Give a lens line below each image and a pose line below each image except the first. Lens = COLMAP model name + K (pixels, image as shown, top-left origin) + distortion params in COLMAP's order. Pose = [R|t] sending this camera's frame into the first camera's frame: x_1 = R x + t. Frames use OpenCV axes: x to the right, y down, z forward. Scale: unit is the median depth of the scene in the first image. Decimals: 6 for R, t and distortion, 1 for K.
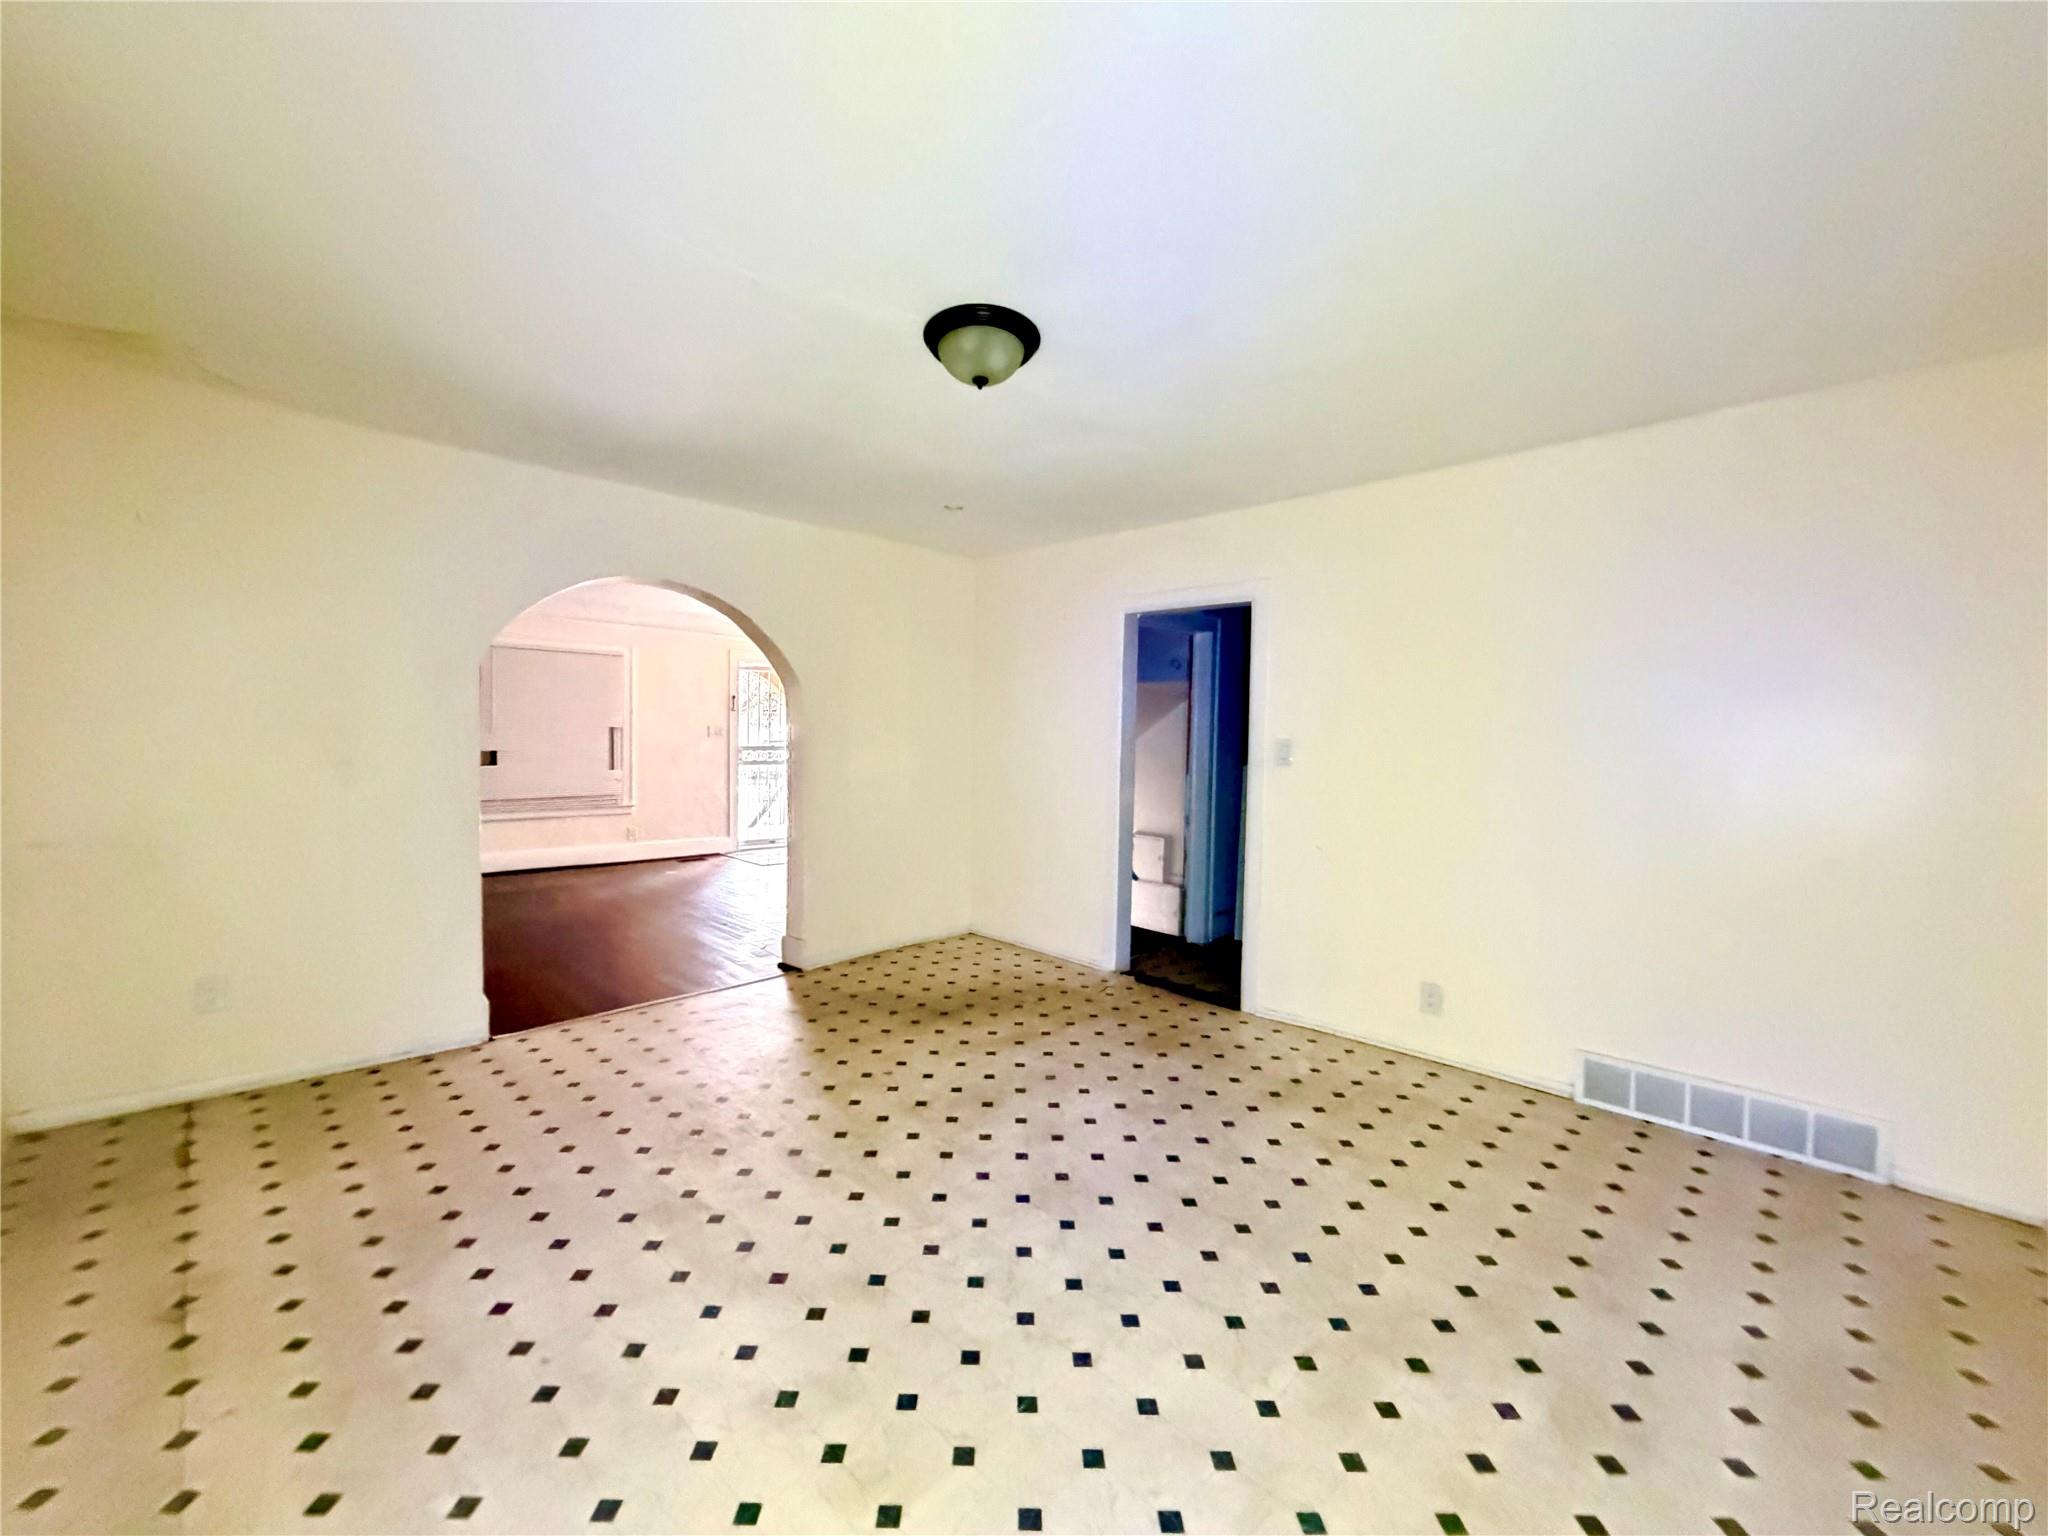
lens RADIAL K [[819.0, 0, 1024.5], [0, 819.0, 762.6], [0, 0, 1]] dist [0.000852, -0.000214]
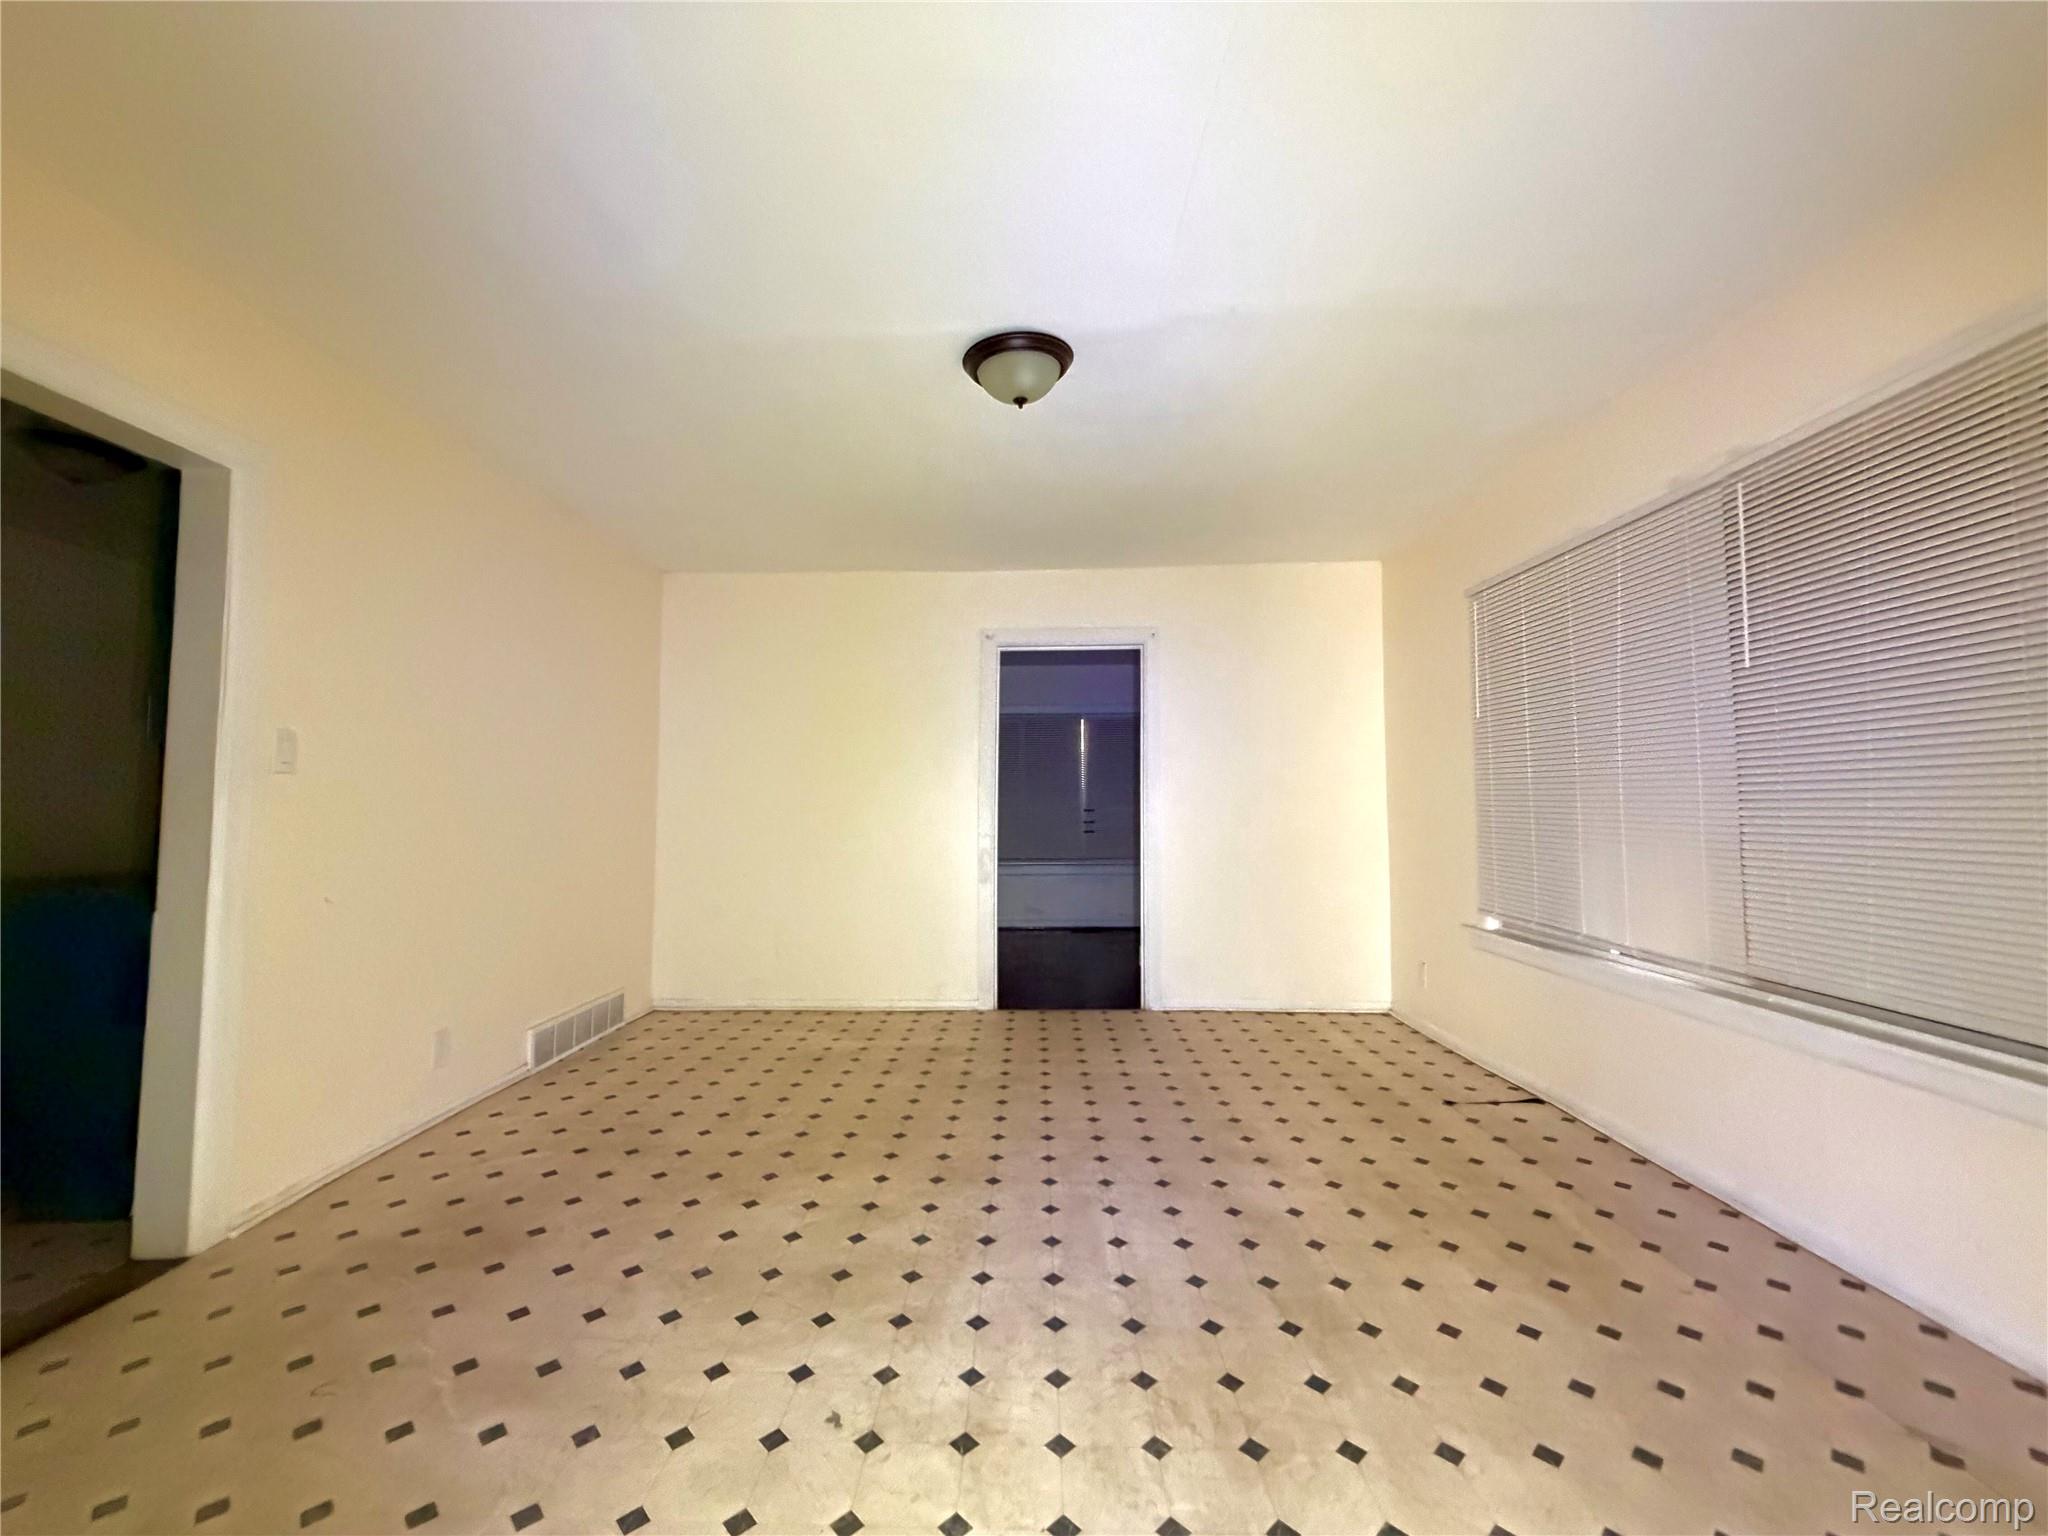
lens RADIAL K [[819.0, 0, 1024.5], [0, 819.0, 762.3], [0, 0, 1]] dist [0.000852, -0.000214]
pose [[-0.691155, 0.021604, 0.722383, -0.752396], [0.007607, 0.999715, -0.022620, 0.024378], [-0.722666, -0.010138, -0.691123, 1.611961]]
